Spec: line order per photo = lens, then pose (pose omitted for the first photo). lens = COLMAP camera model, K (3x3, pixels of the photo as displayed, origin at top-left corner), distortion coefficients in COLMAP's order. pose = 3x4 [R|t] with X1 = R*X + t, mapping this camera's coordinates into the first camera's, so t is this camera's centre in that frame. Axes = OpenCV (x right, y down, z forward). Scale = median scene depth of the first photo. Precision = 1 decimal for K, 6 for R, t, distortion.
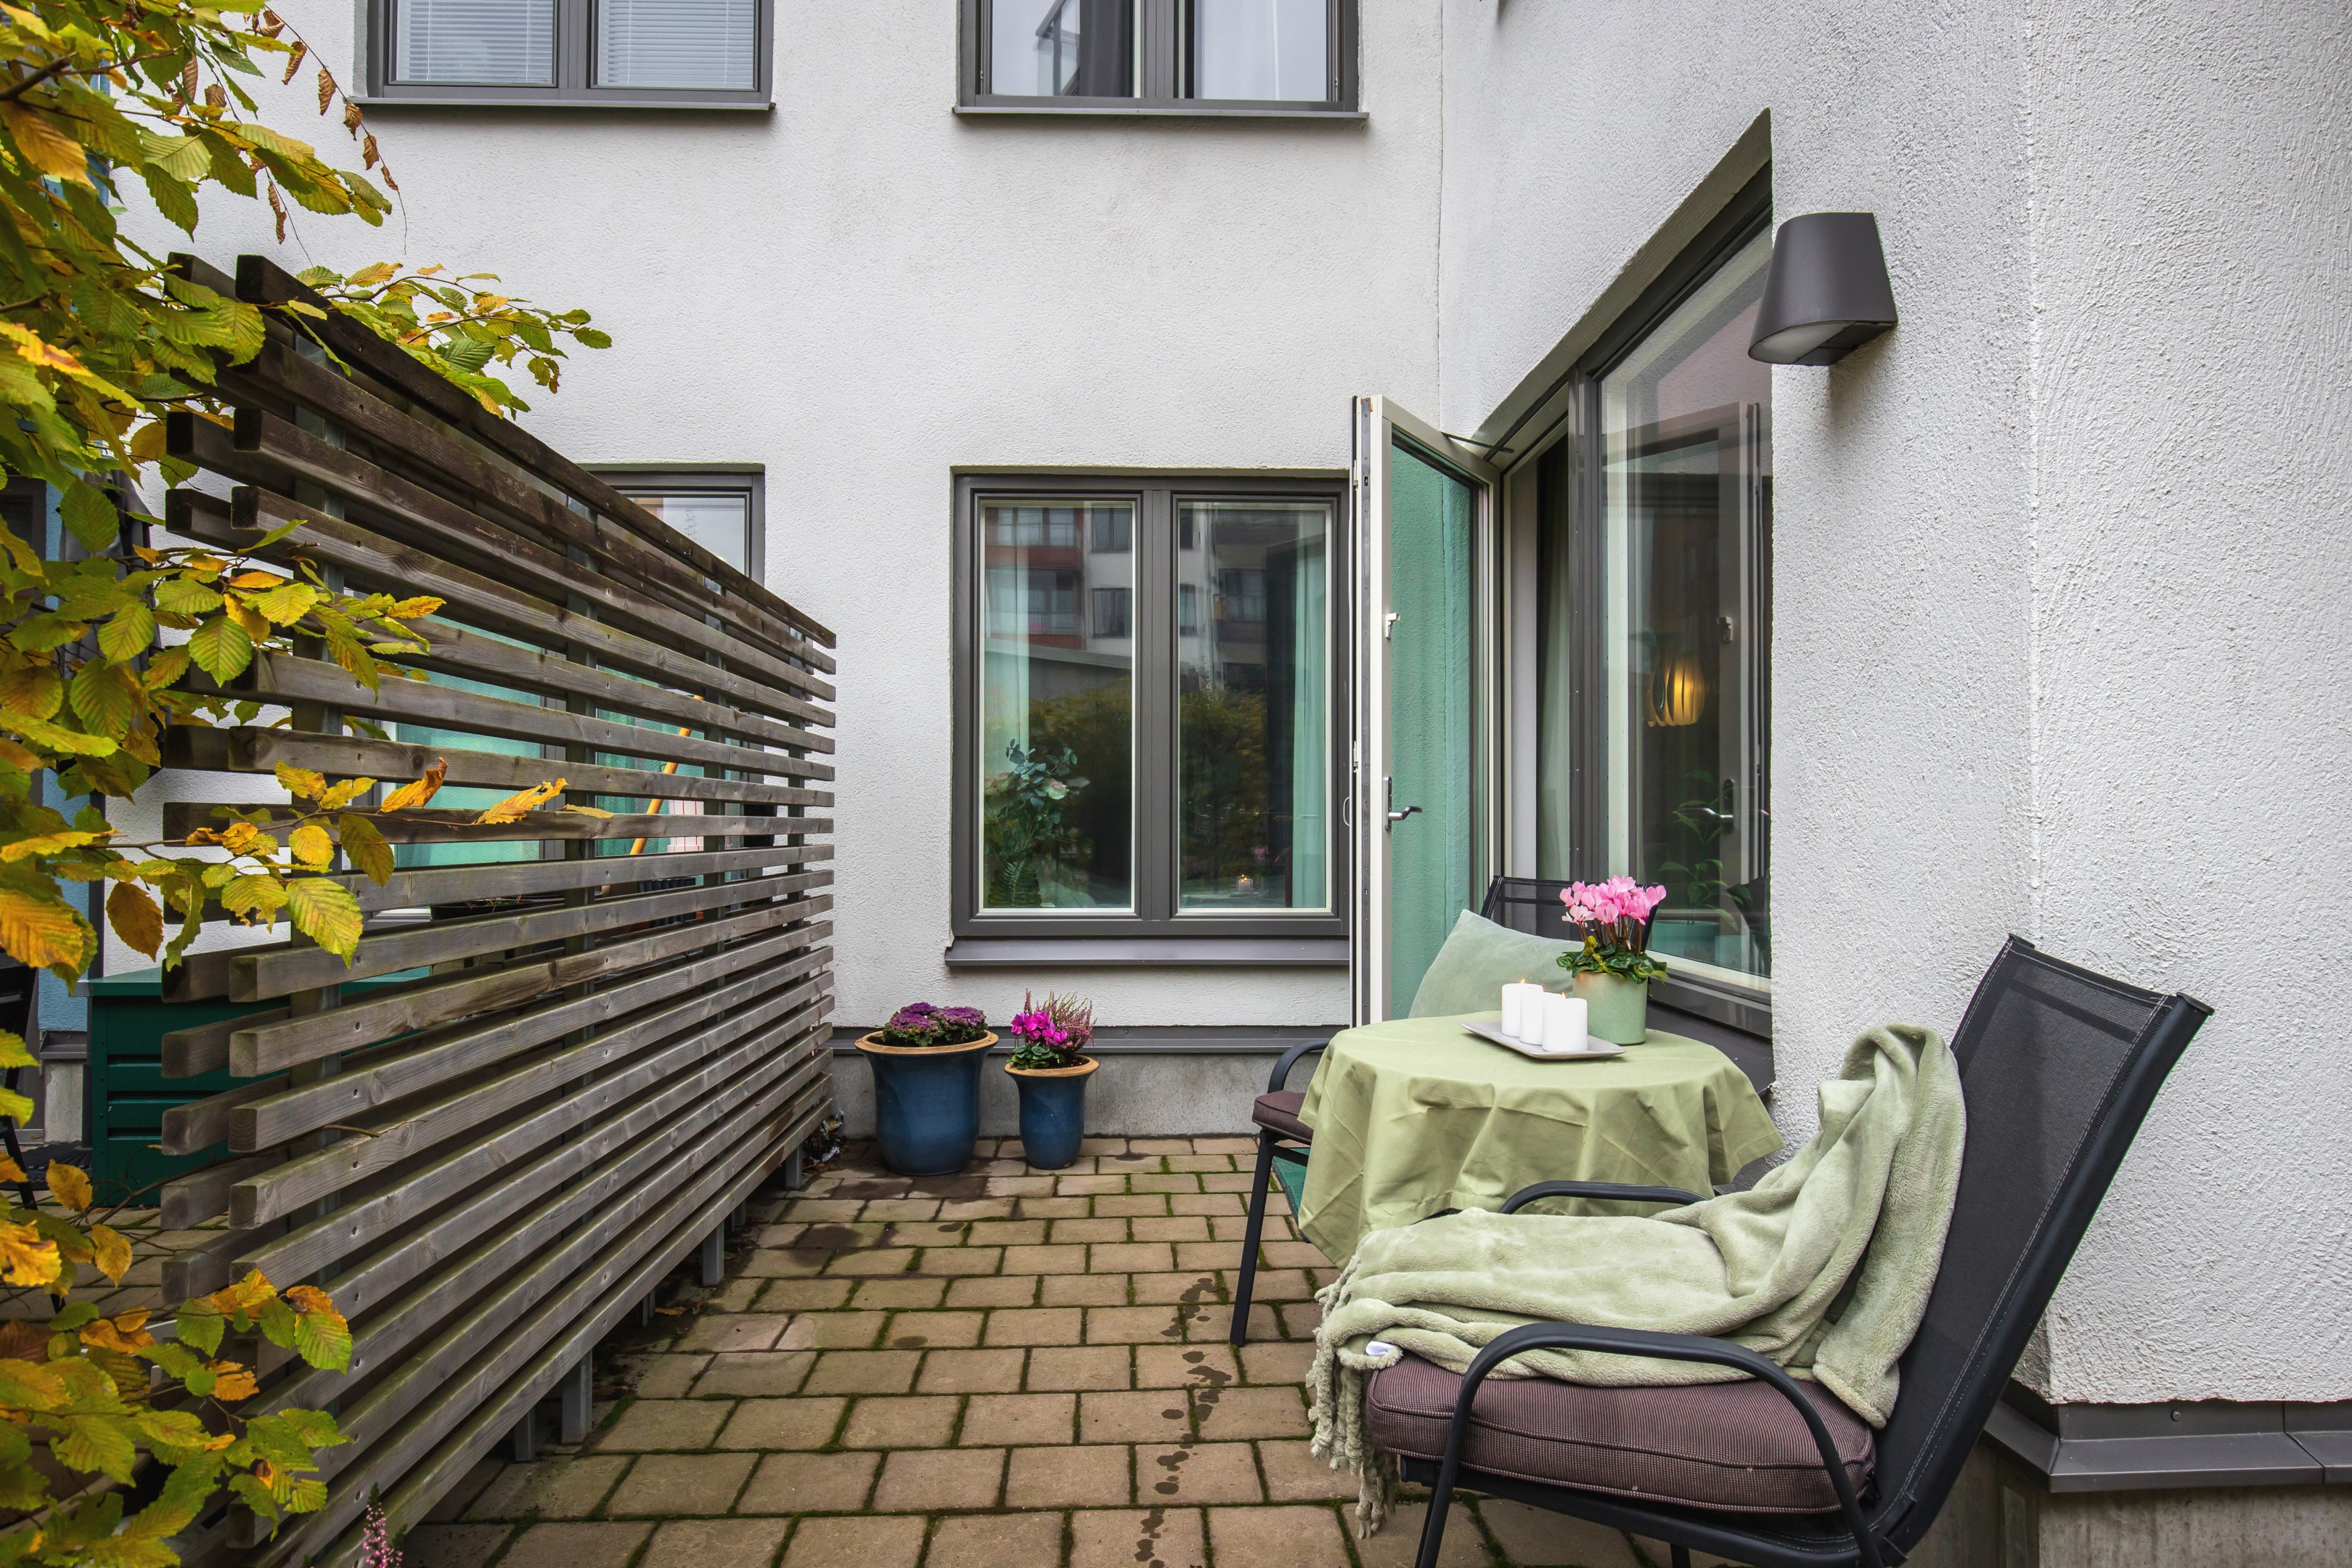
lens RADIAL K [[1296.3, 0, 1176.1], [0, 1296.3, 817.1], [0, 0, 1]] dist [-0.003900, 0.000846]
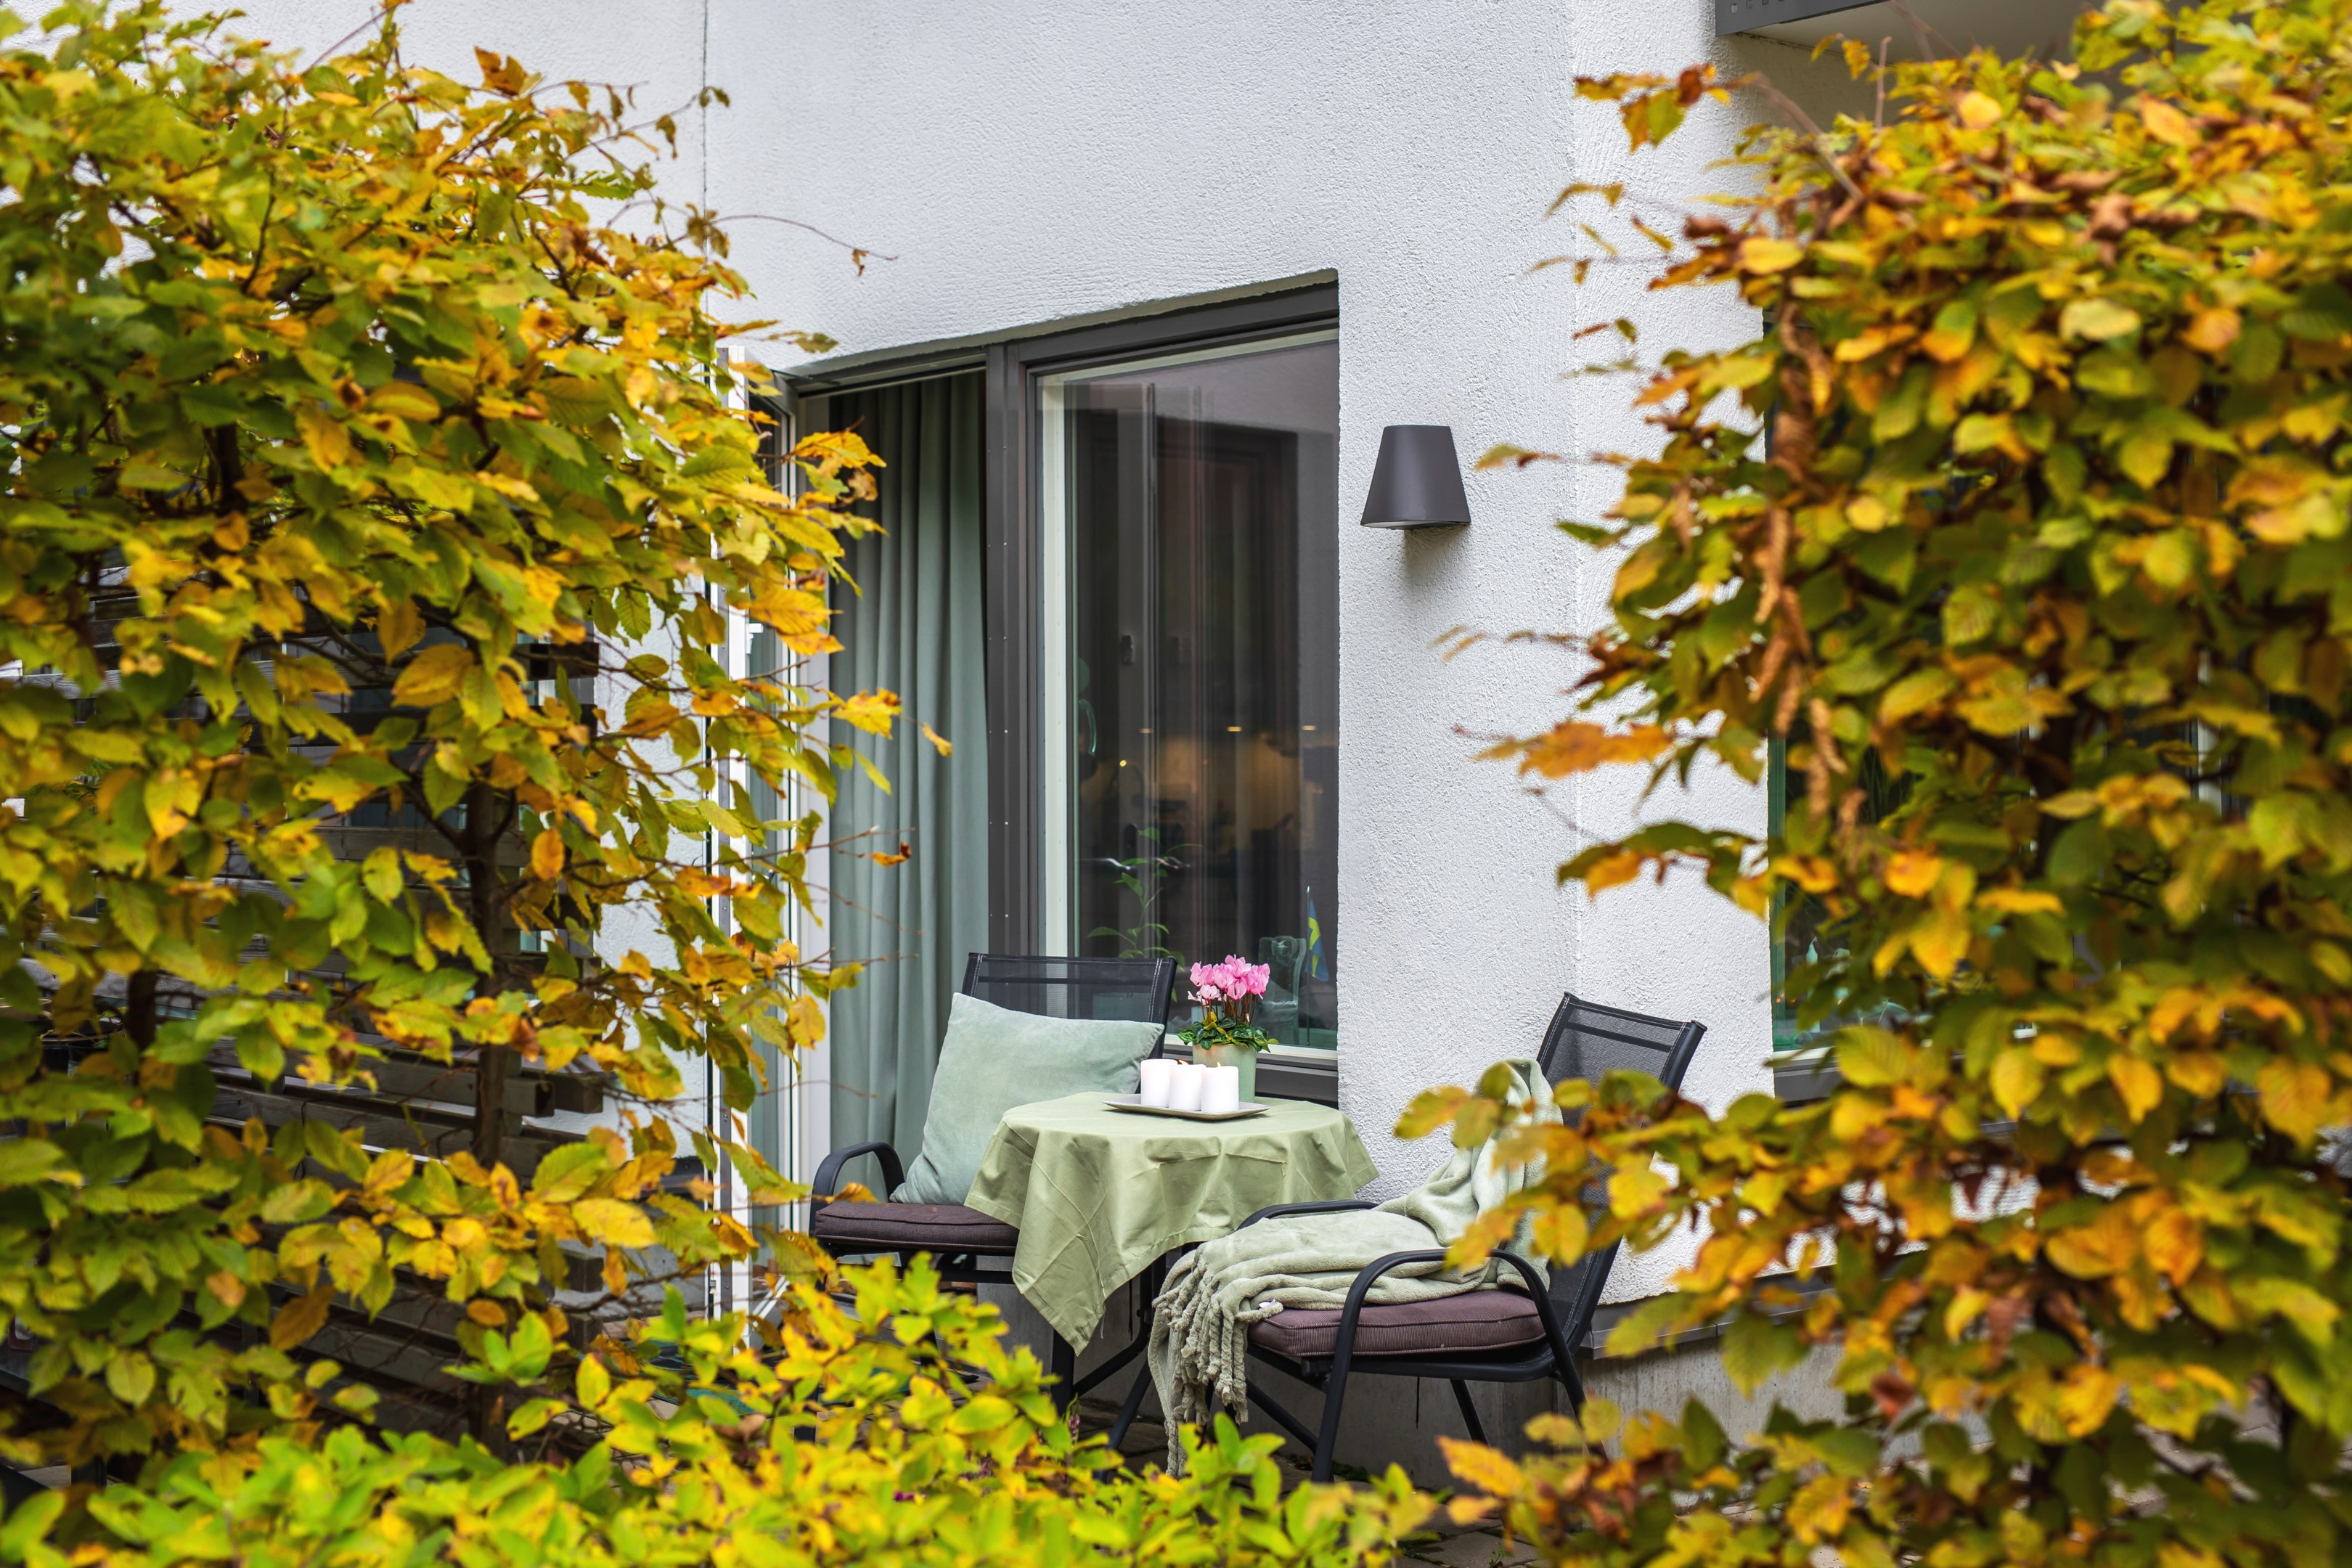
lens RADIAL K [[3304.6, 0, 1176.0], [0, 3304.6, 784.0], [0, 0, 1]] dist [0.011452, 0.029167]
pose [[0.790259, -0.010884, 0.612676, -1.688465], [-0.001004, 0.999818, 0.019057, -0.183148], [-0.612772, -0.015675, 0.790104, -1.421185]]
